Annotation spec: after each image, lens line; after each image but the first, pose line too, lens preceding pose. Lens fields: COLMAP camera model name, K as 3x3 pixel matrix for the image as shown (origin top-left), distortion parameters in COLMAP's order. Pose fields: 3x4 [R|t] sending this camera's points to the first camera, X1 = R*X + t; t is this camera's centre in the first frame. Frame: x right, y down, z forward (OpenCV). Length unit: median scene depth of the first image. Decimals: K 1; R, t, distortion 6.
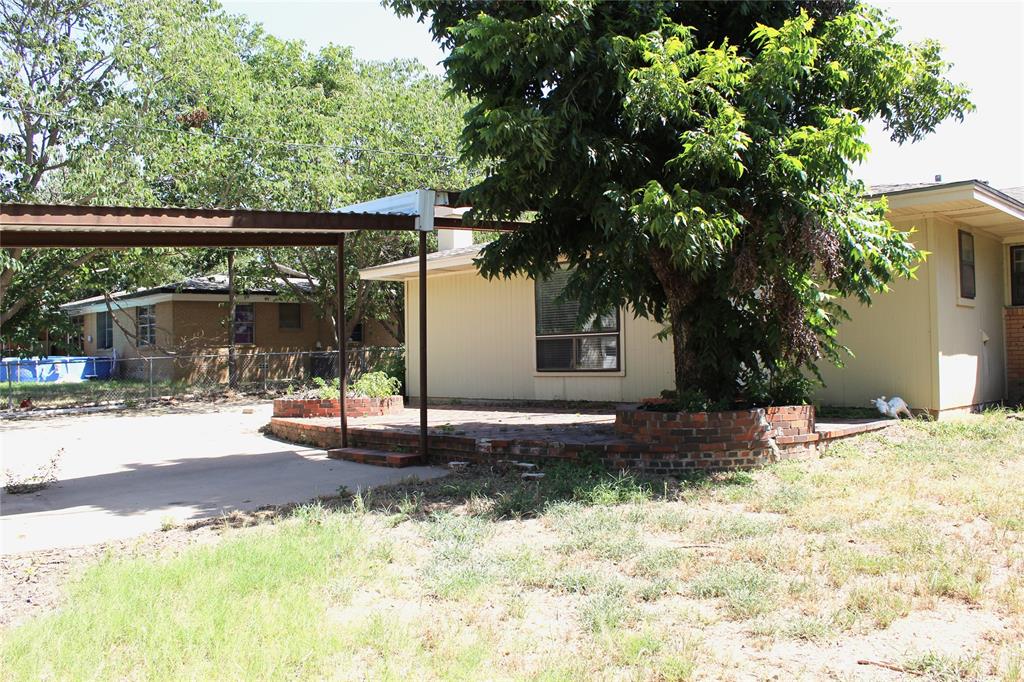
lens RADIAL K [[872.5, 0, 512.0], [0, 872.5, 341.0], [0, 0, 1]] dist [-0.146178, 0.166127]
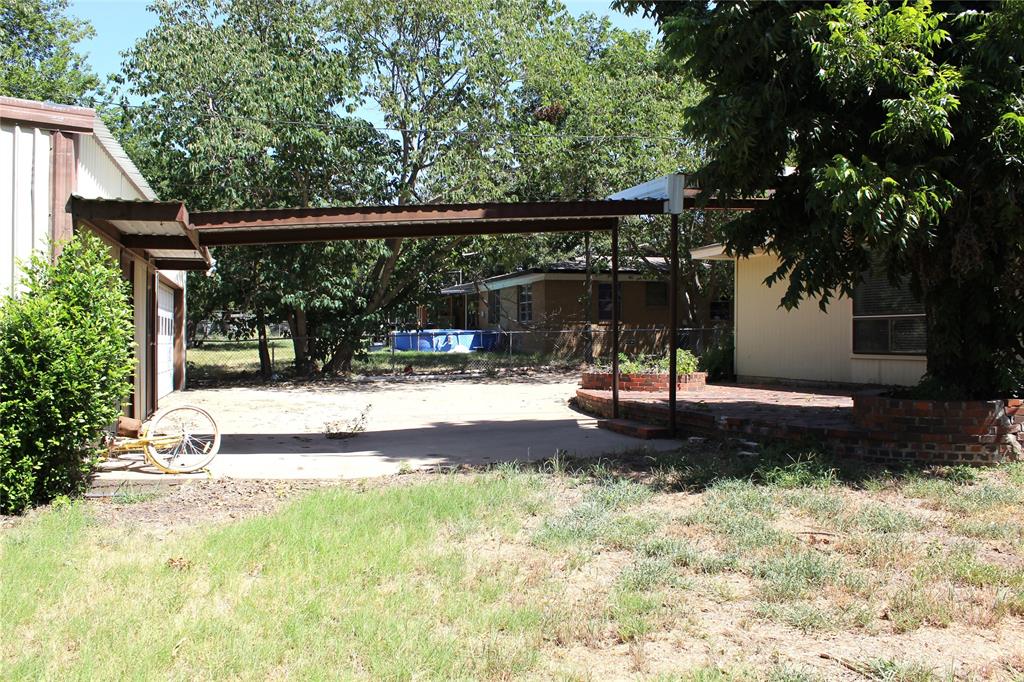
lens RADIAL K [[872.5, 0, 512.0], [0, 872.5, 341.0], [0, 0, 1]] dist [-0.146178, 0.166127]
pose [[0.882968, 0.020129, -0.469001, 0.230578], [-0.007424, 0.999554, 0.028924, -0.003603], [0.469374, -0.022057, 0.882724, -0.009378]]
